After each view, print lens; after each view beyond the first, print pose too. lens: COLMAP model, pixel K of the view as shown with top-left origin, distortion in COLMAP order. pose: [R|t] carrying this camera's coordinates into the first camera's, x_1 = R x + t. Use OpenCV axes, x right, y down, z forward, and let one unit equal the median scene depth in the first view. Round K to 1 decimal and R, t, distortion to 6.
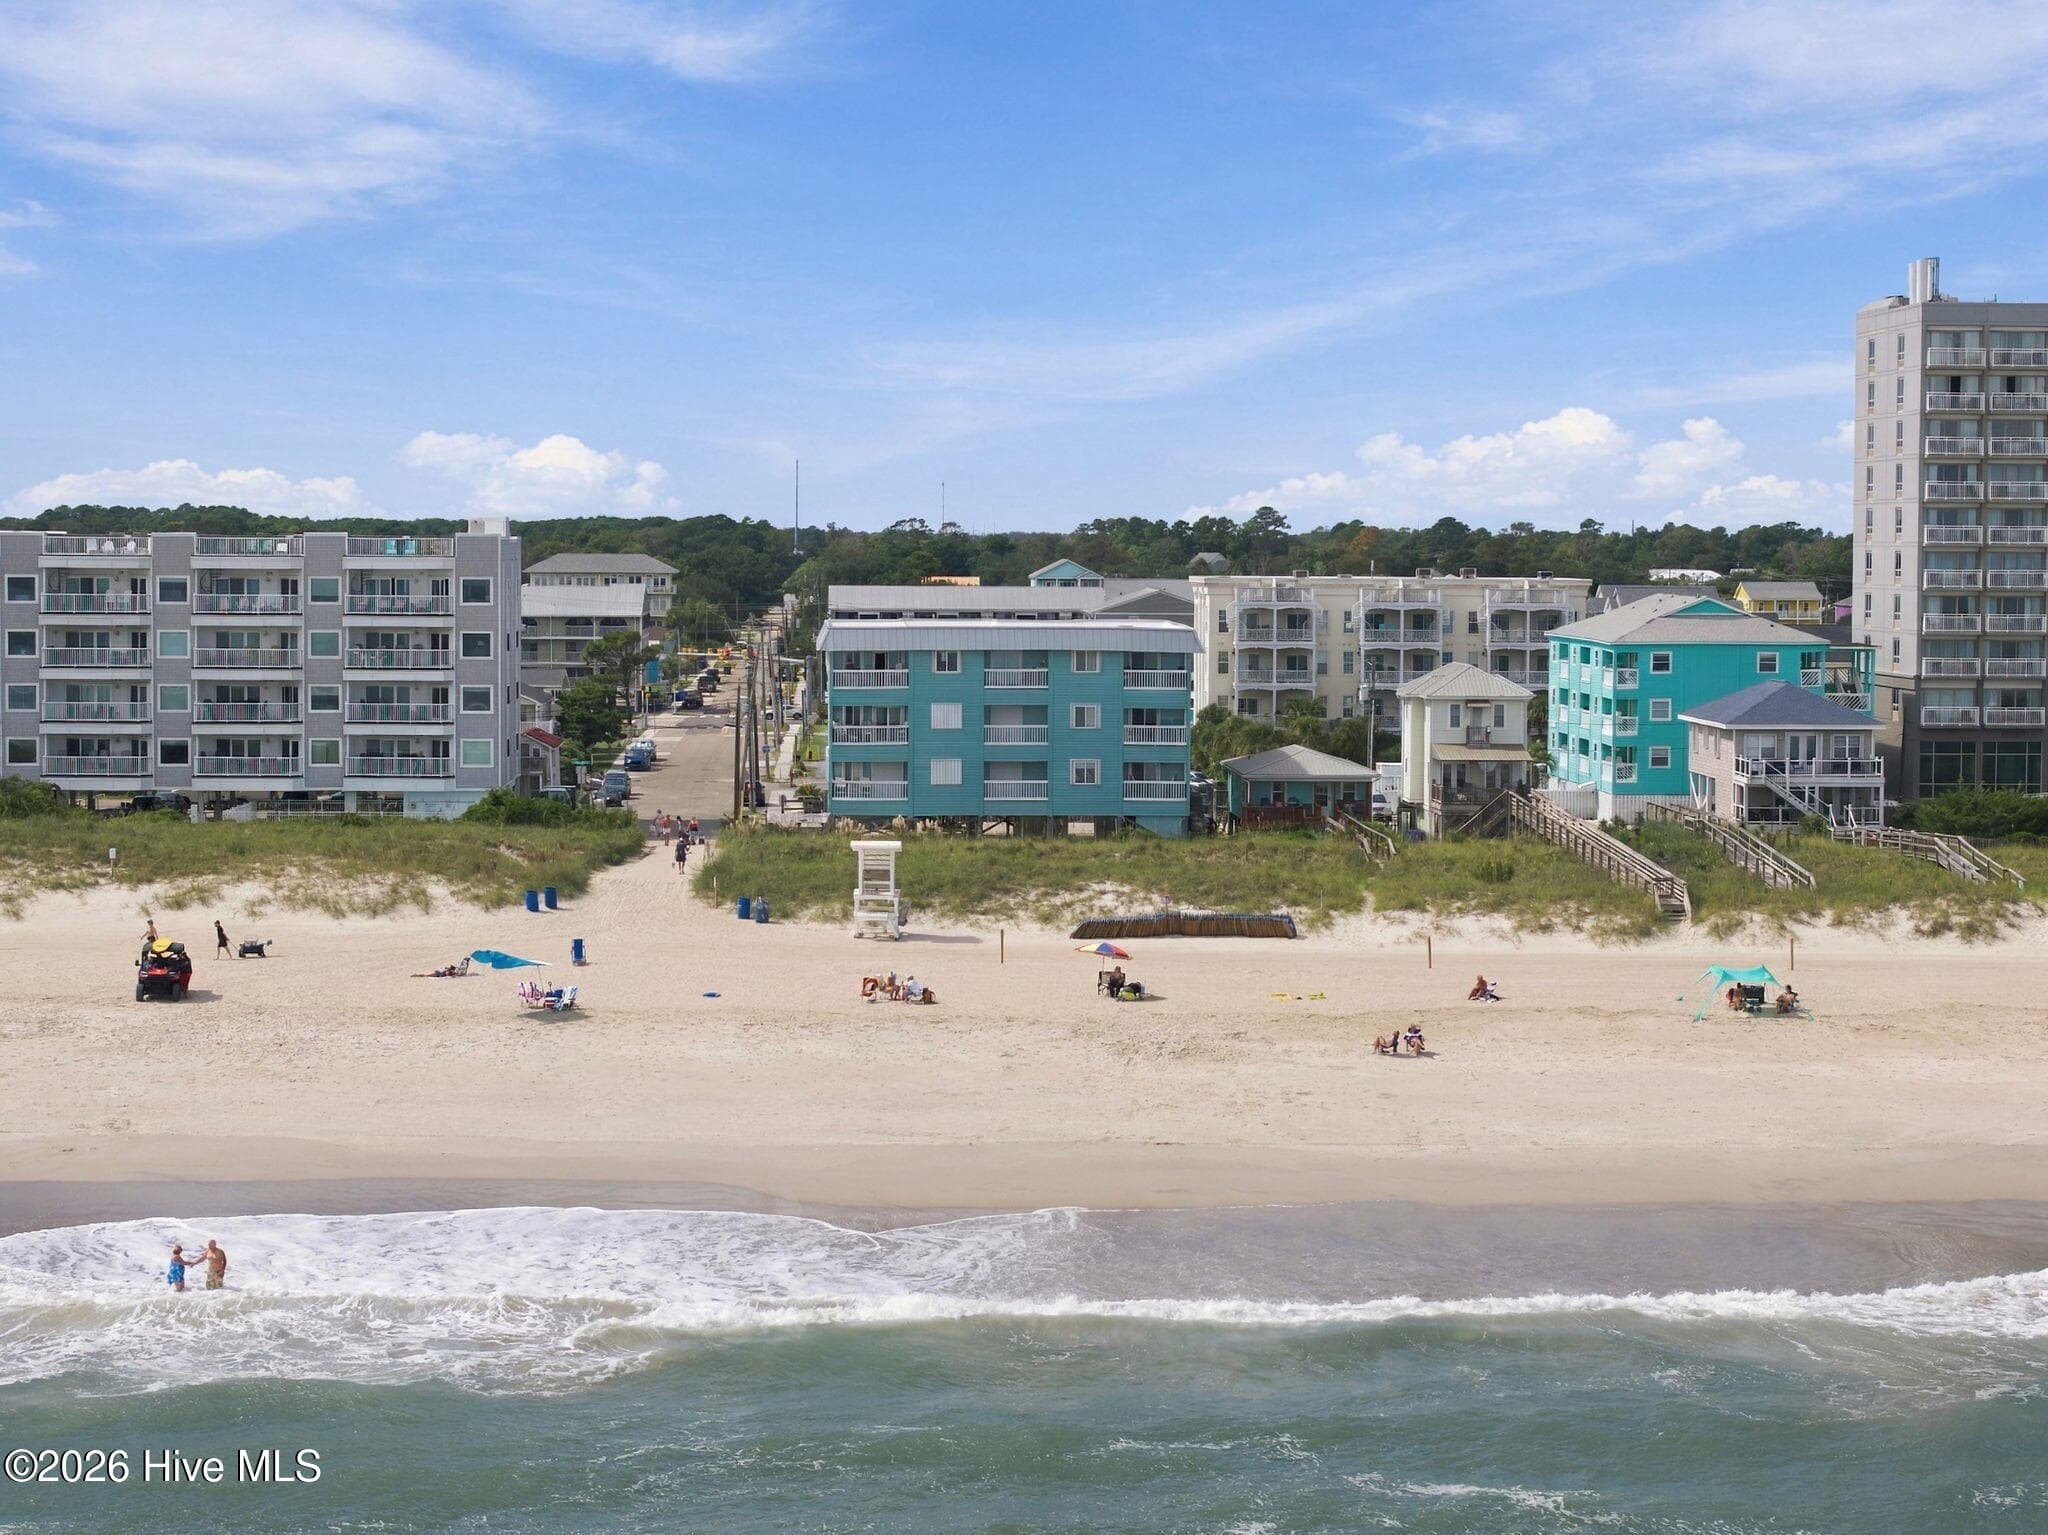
lens RADIAL K [[4190.0, 0, 1018.2], [0, 4190.0, 773.4], [0, 0, 1]] dist [-0.231133, 0.000000]
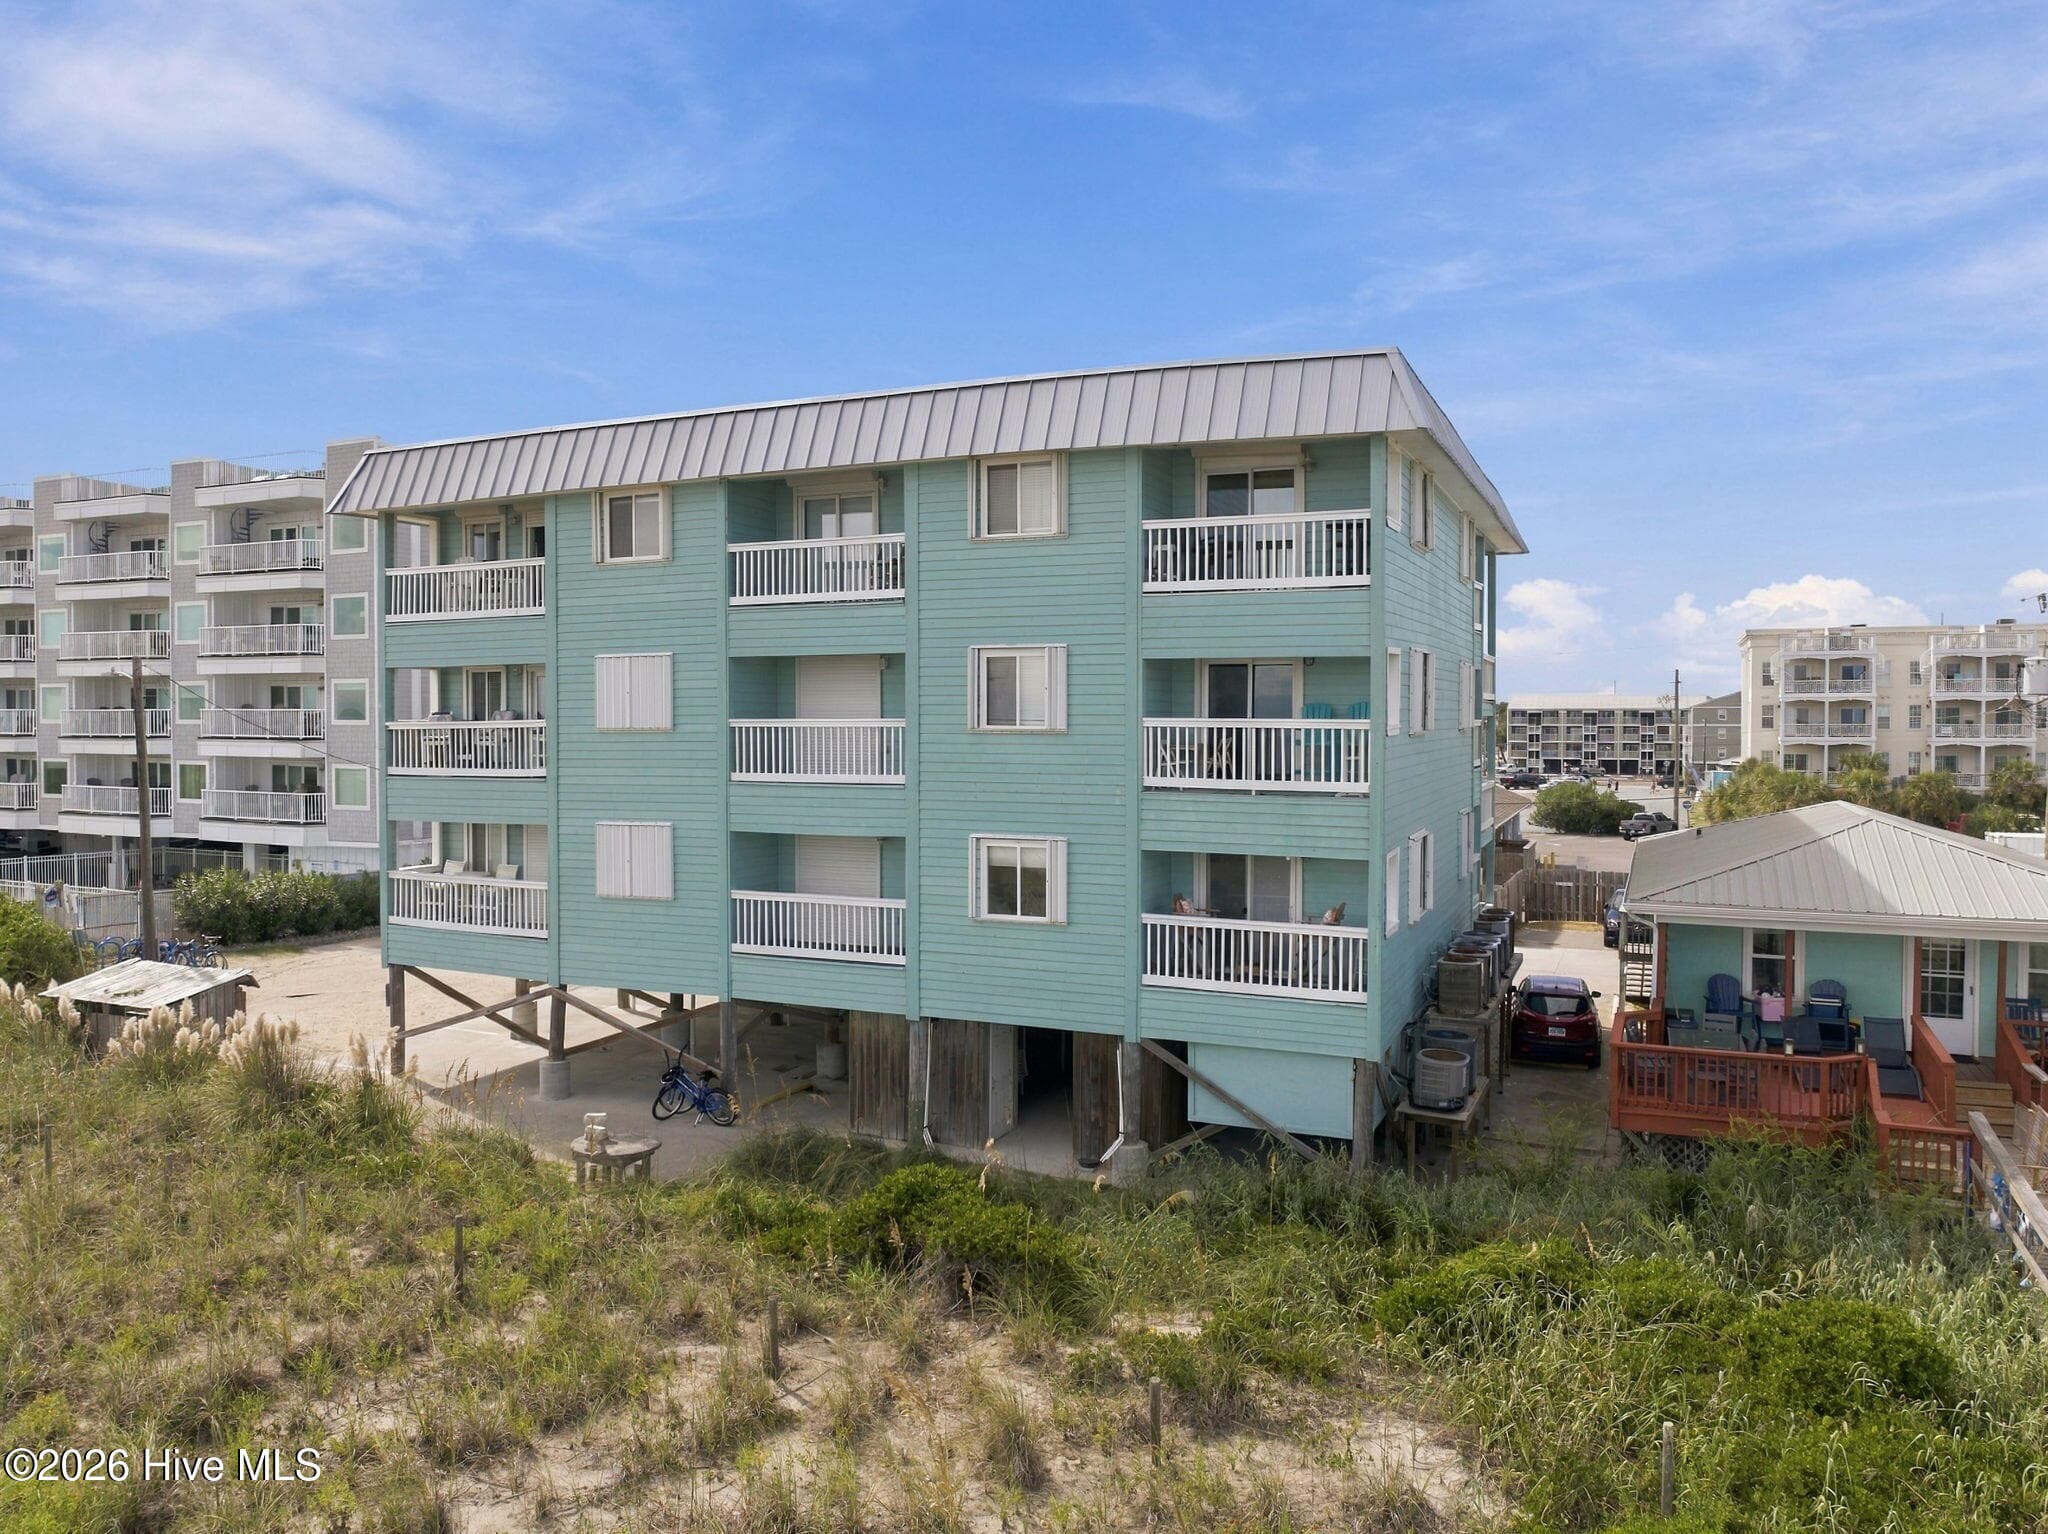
lens RADIAL K [[1443.4, 0, 1011.7], [0, 1443.4, 757.5], [0, 0, 1]] dist [-0.033457, -0.009055]
pose [[0.892296, 0.007999, -0.451379, 0.042563], [-0.022639, 0.999378, -0.027042, -0.004196], [0.450882, 0.034348, 0.891922, 0.631822]]
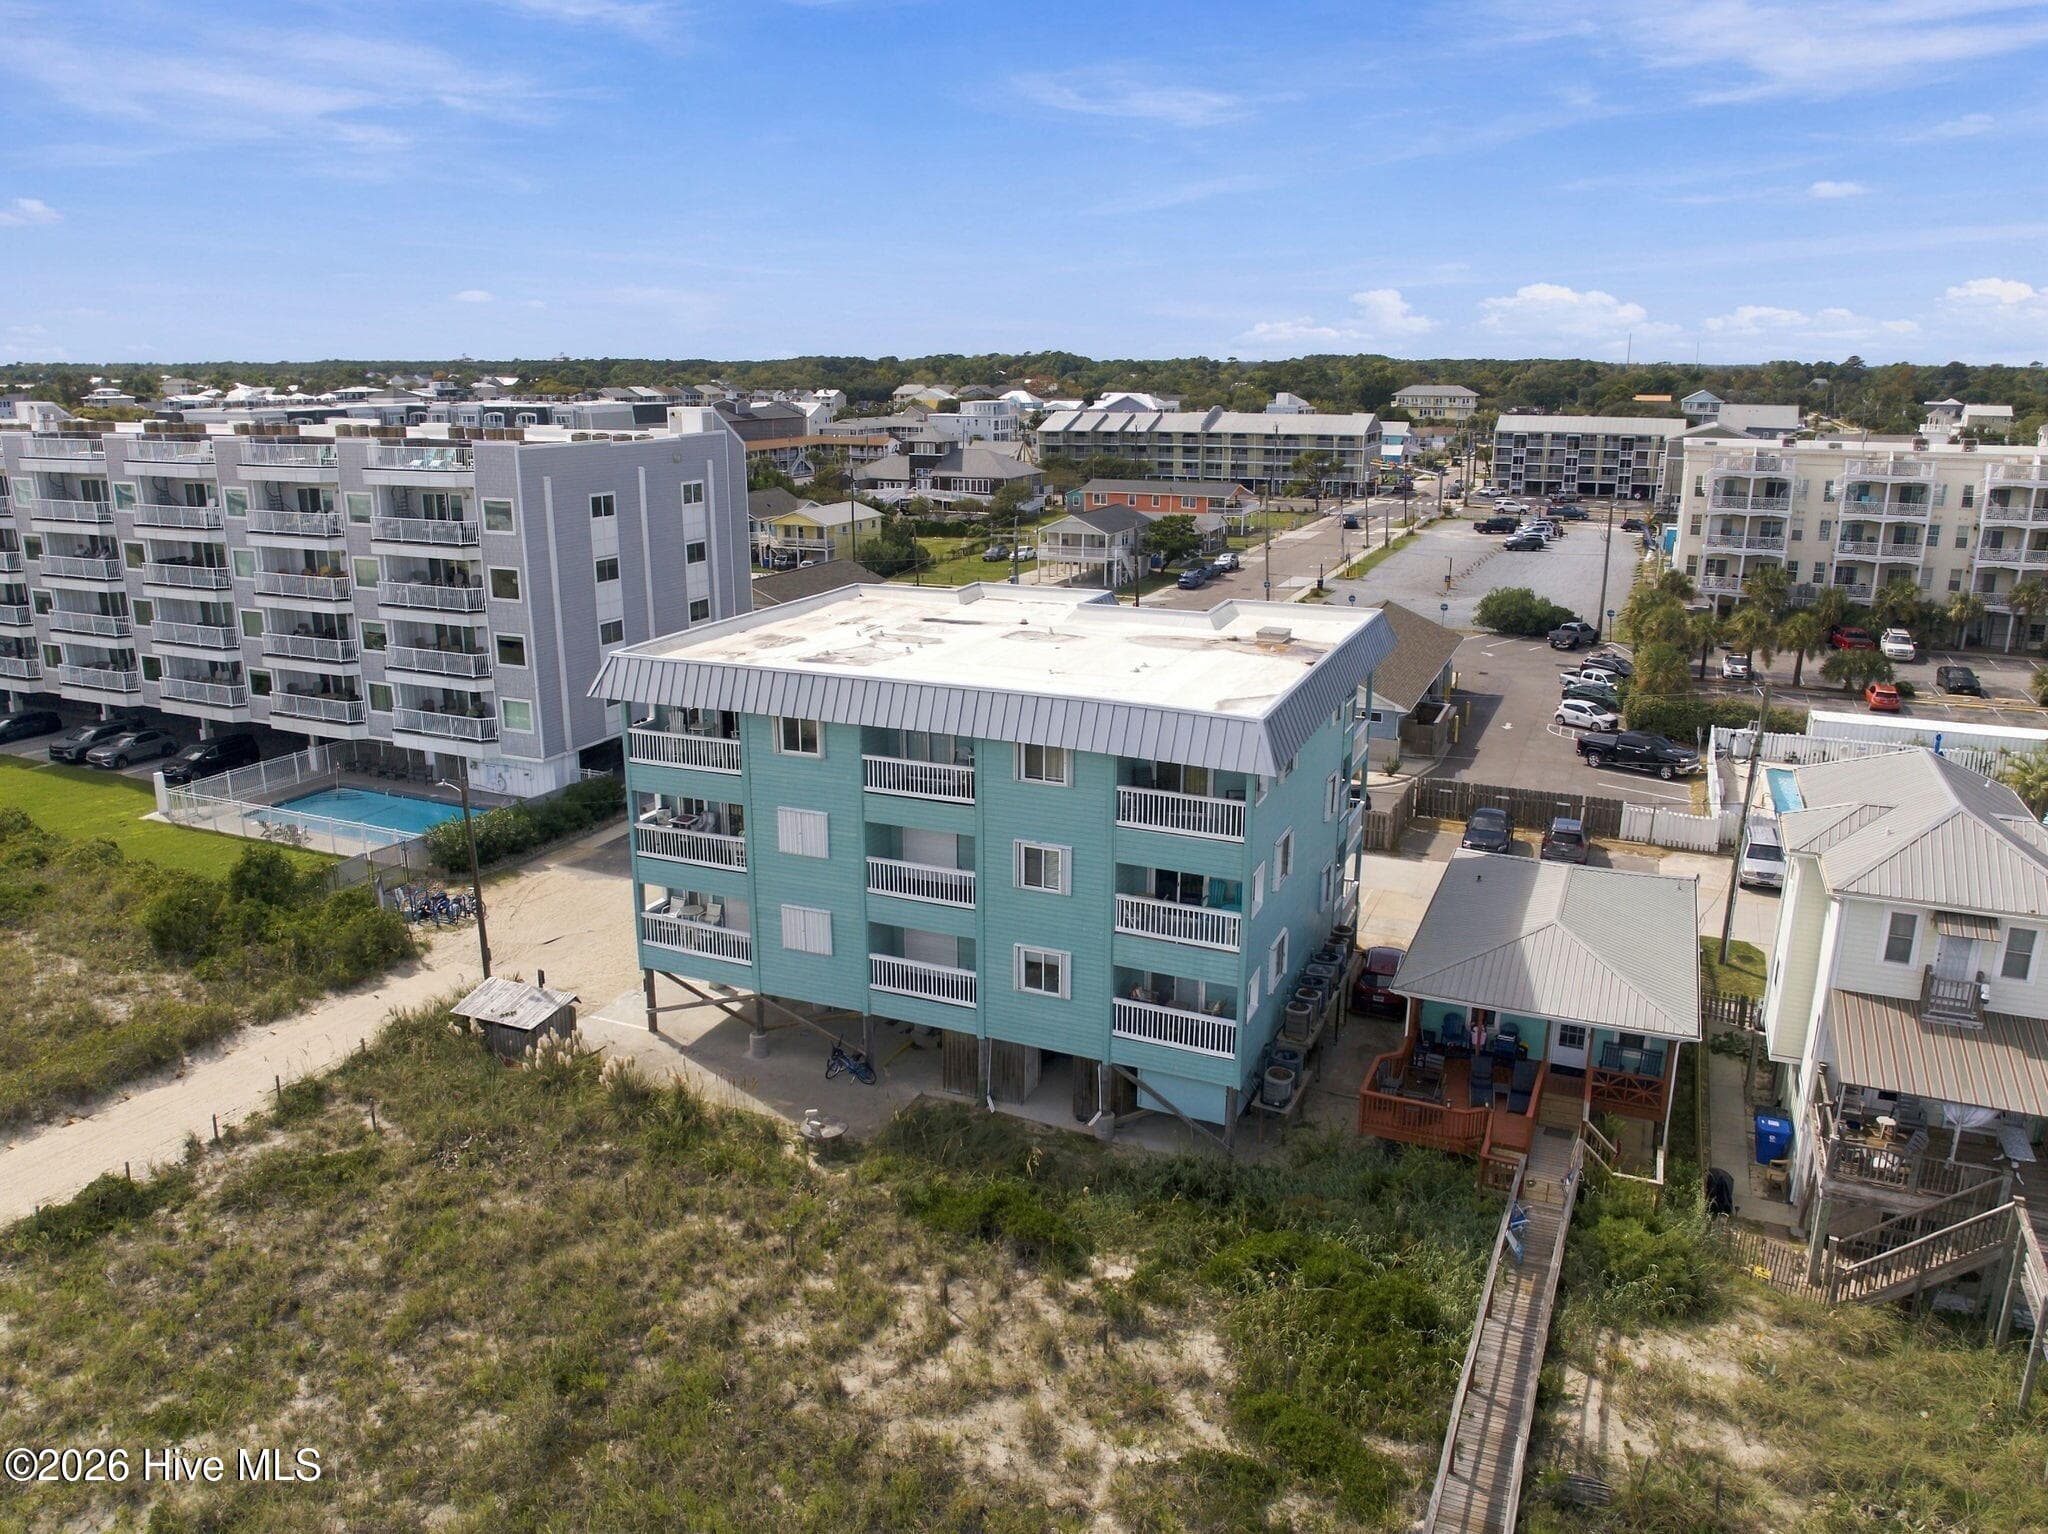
lens RADIAL K [[1443.4, 0, 1007.3], [0, 1443.4, 753.6], [0, 0, 1]] dist [-0.033457, -0.009055]
pose [[0.891145, 0.112167, -0.439636, 0.059986], [-0.018773, 0.977246, 0.211277, -0.043807], [0.453331, -0.180025, 0.872973, 0.590540]]
